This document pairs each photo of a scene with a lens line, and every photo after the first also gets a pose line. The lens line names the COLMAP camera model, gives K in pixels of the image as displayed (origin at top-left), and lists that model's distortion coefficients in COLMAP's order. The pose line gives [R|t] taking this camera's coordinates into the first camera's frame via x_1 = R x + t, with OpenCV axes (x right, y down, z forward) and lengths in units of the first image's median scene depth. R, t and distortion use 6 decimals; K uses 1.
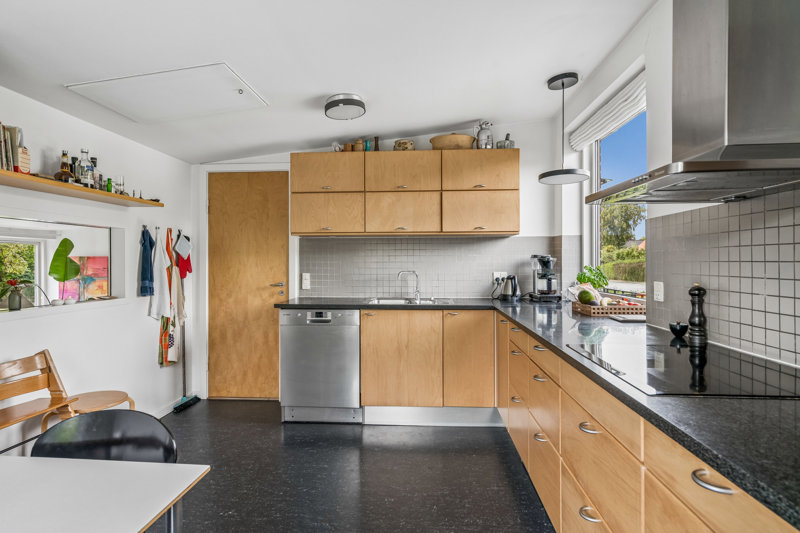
lens RADIAL K [[410.0, 0, 399.7], [0, 410.0, 262.9], [0, 0, 1]] dist [-0.005725, -0.000636]
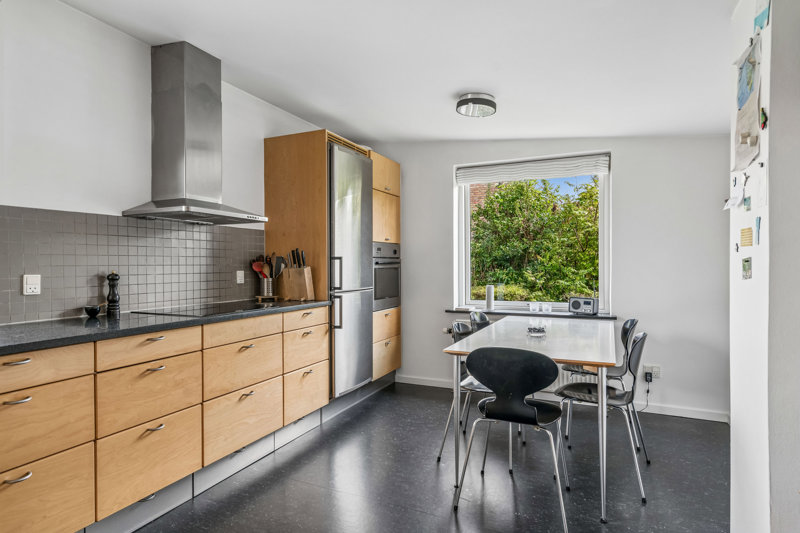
lens RADIAL K [[437.9, 0, 399.7], [0, 437.9, 268.0], [0, 0, 1]] dist [0.000345, -0.000007]
pose [[-0.937810, 0.005241, 0.347110, -0.742756], [0.010208, 0.999870, 0.012481, 0.033583], [-0.347000, 0.015248, -0.937741, 2.253710]]
